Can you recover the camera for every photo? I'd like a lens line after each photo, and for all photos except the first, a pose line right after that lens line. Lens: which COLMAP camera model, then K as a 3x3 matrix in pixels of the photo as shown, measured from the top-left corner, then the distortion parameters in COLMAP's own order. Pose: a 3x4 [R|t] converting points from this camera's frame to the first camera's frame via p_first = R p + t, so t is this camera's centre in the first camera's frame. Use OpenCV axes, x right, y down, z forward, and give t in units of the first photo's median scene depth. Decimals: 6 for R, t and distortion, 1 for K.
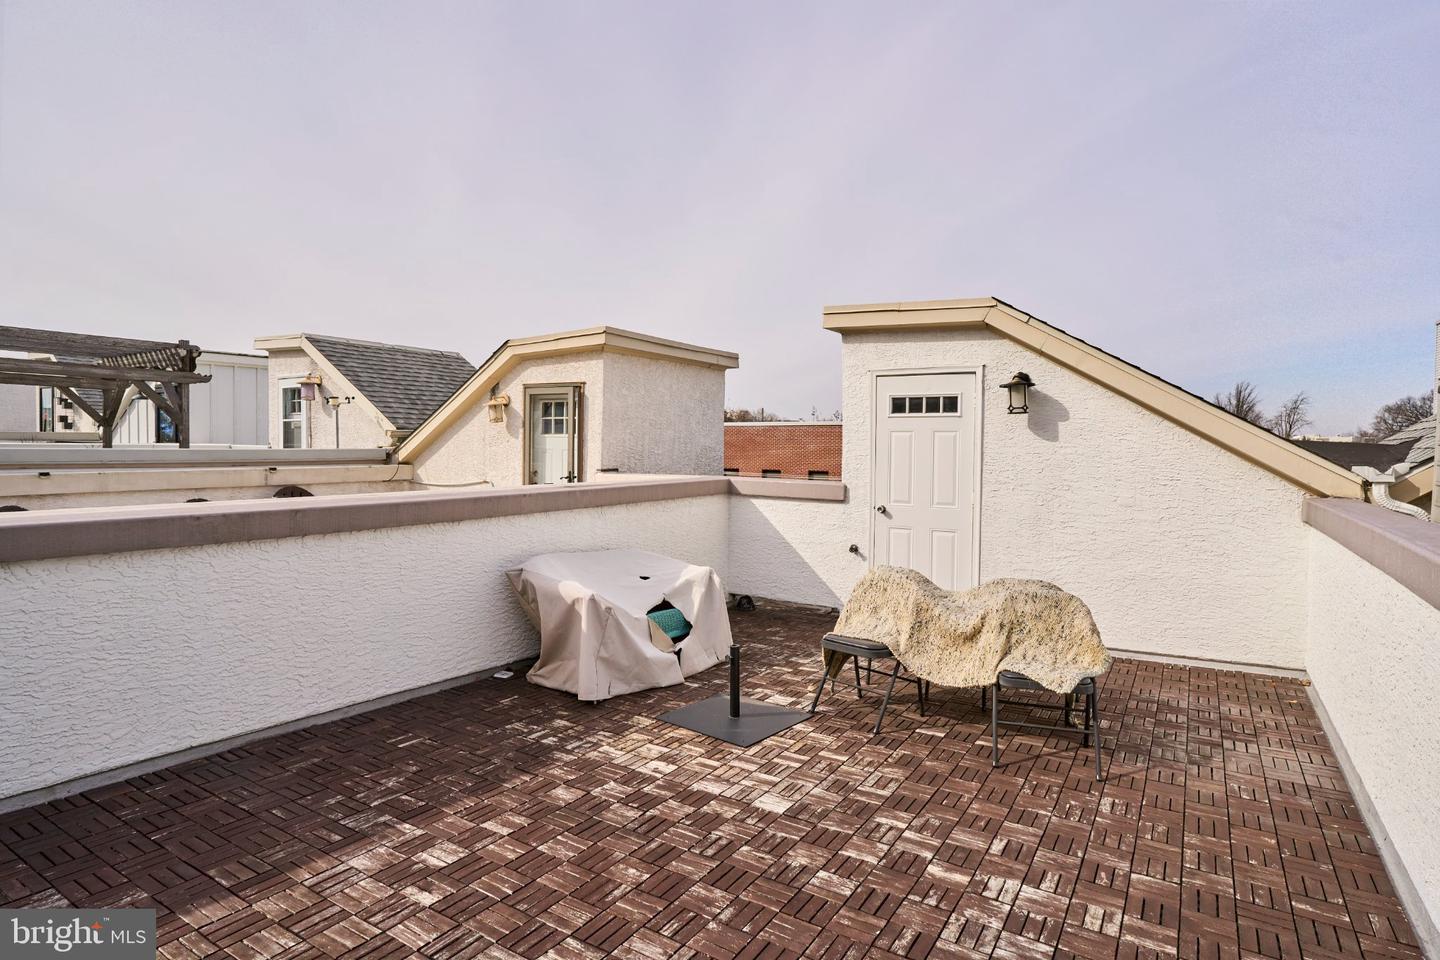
lens RADIAL K [[765.3, 0, 717.1], [0, 765.3, 468.8], [0, 0, 1]] dist [0.000108, -0.002991]
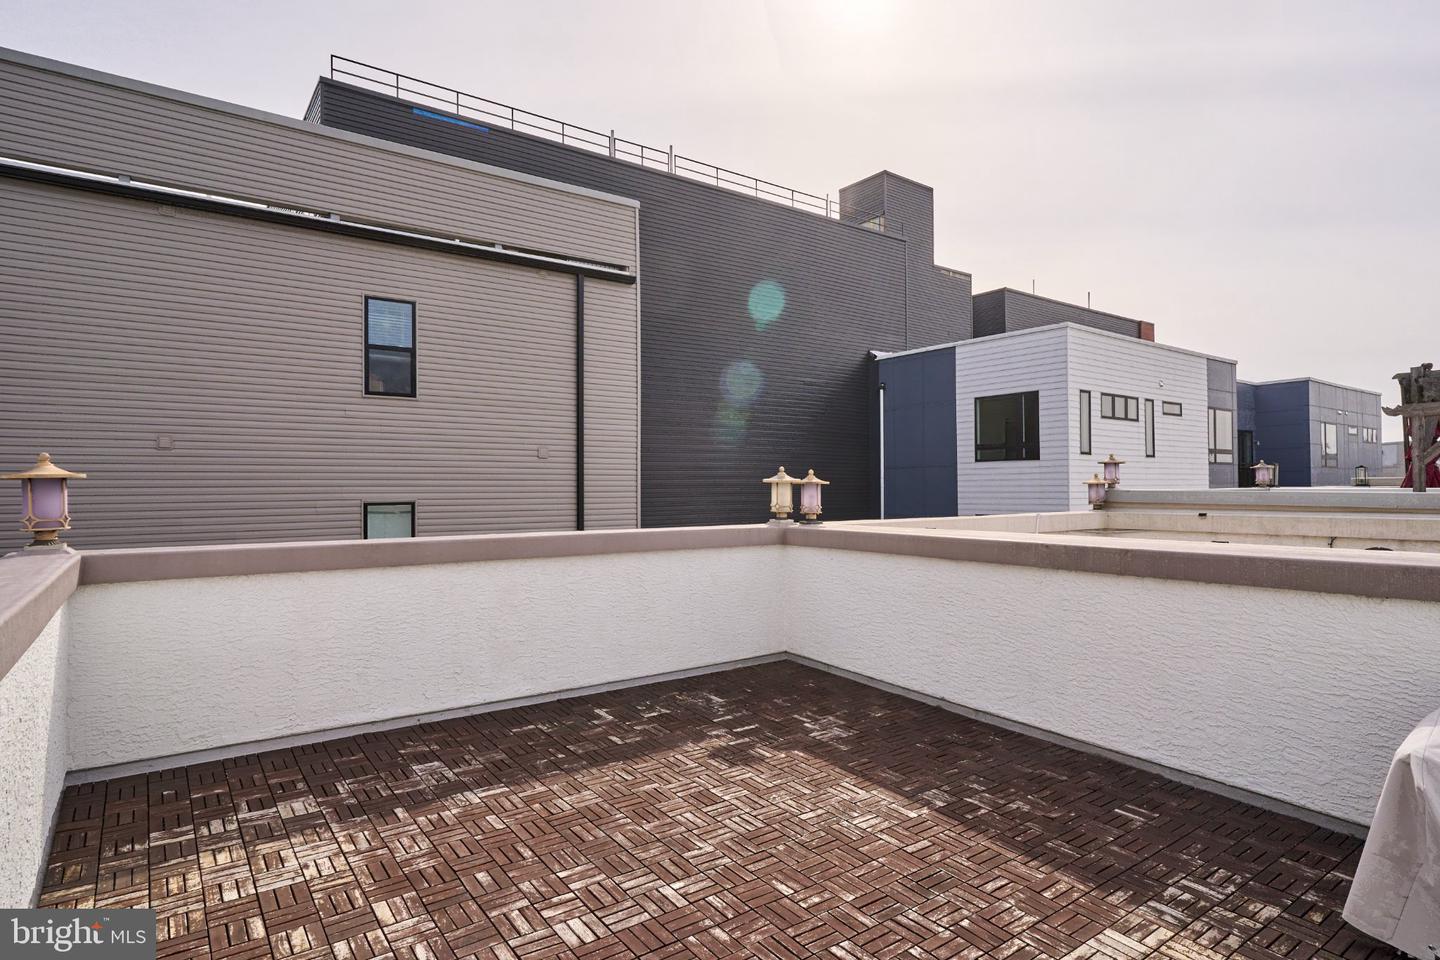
lens RADIAL K [[765.3, 0, 704.4], [0, 765.3, 479.1], [0, 0, 1]] dist [0.000108, -0.002991]
pose [[-0.379035, -0.021618, -0.925130, 0.437078], [-0.026986, 0.999560, -0.012301, -0.010150], [0.924989, 0.020303, -0.379452, 0.596628]]
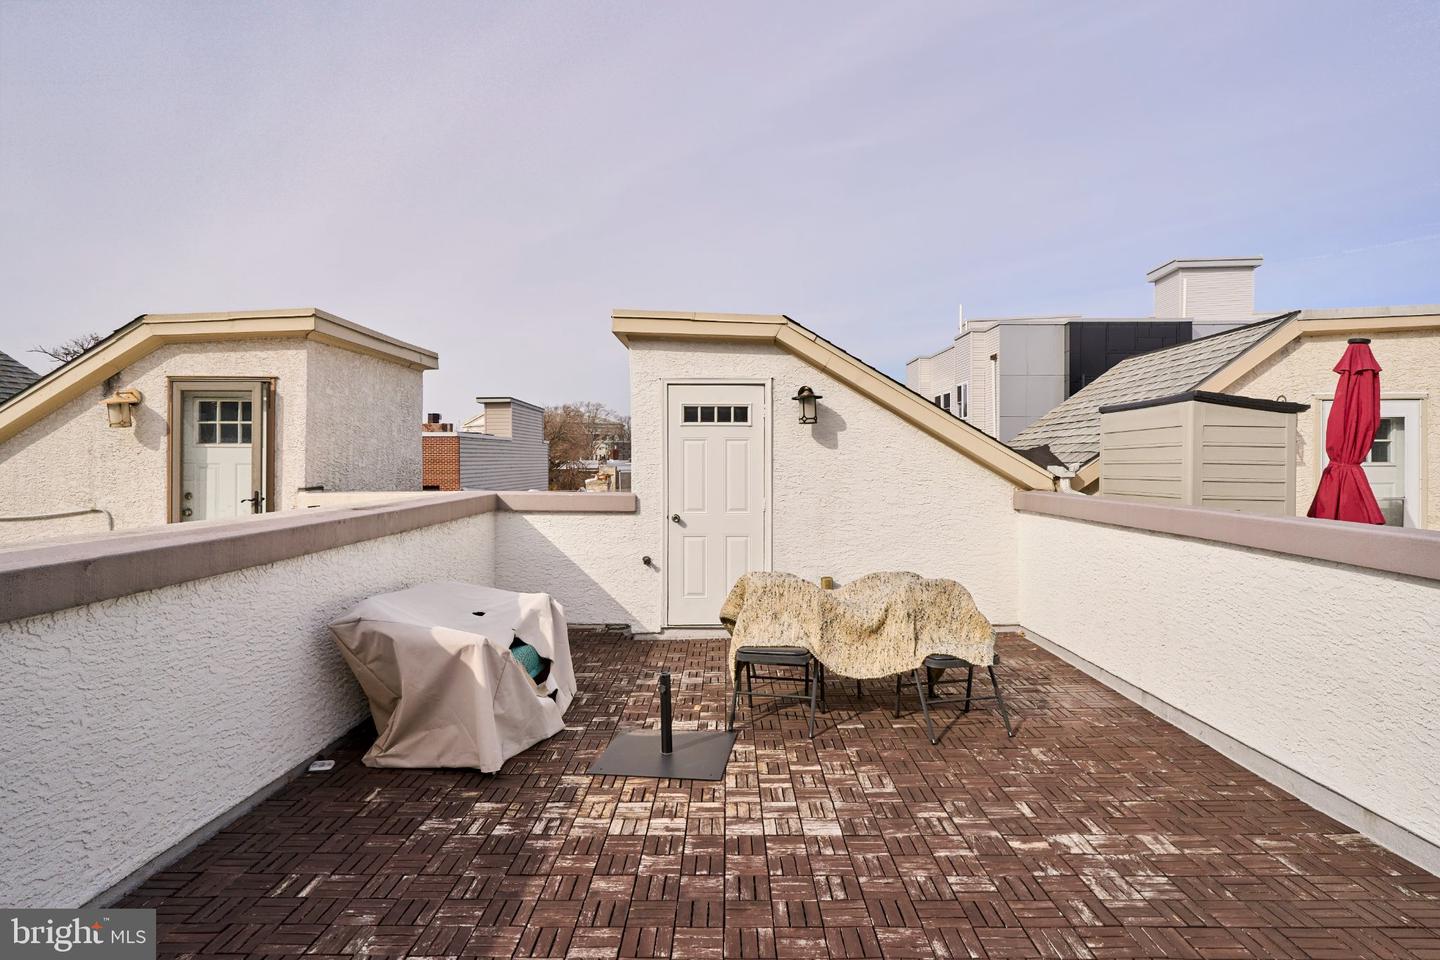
lens RADIAL K [[765.3, 0, 722.2], [0, 765.3, 466.9], [0, 0, 1]] dist [0.000108, -0.002991]
pose [[0.848105, -0.015772, 0.529593, -0.305043], [0.025762, 0.999602, -0.011486, -0.000947], [-0.529201, 0.023385, 0.848174, 0.146160]]
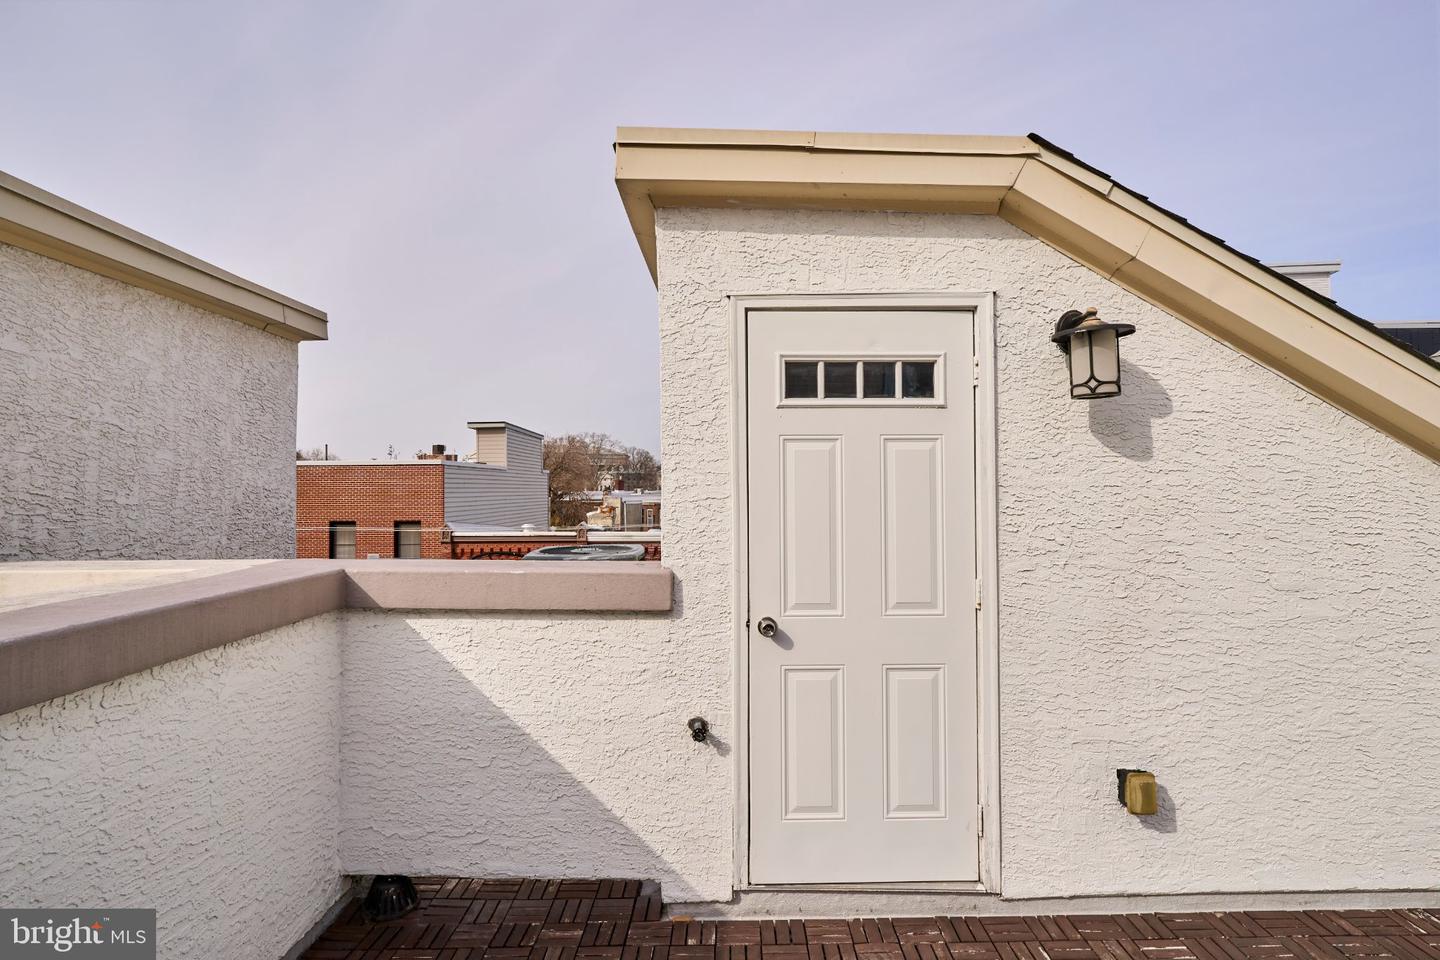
lens RADIAL K [[765.3, 0, 712.5], [0, 765.3, 469.7], [0, 0, 1]] dist [0.000108, -0.002991]
pose [[0.857948, -0.000698, 0.513737, -0.028227], [0.029605, 0.998404, -0.048084, -0.015679], [-0.512883, 0.056462, 0.856599, 0.771245]]
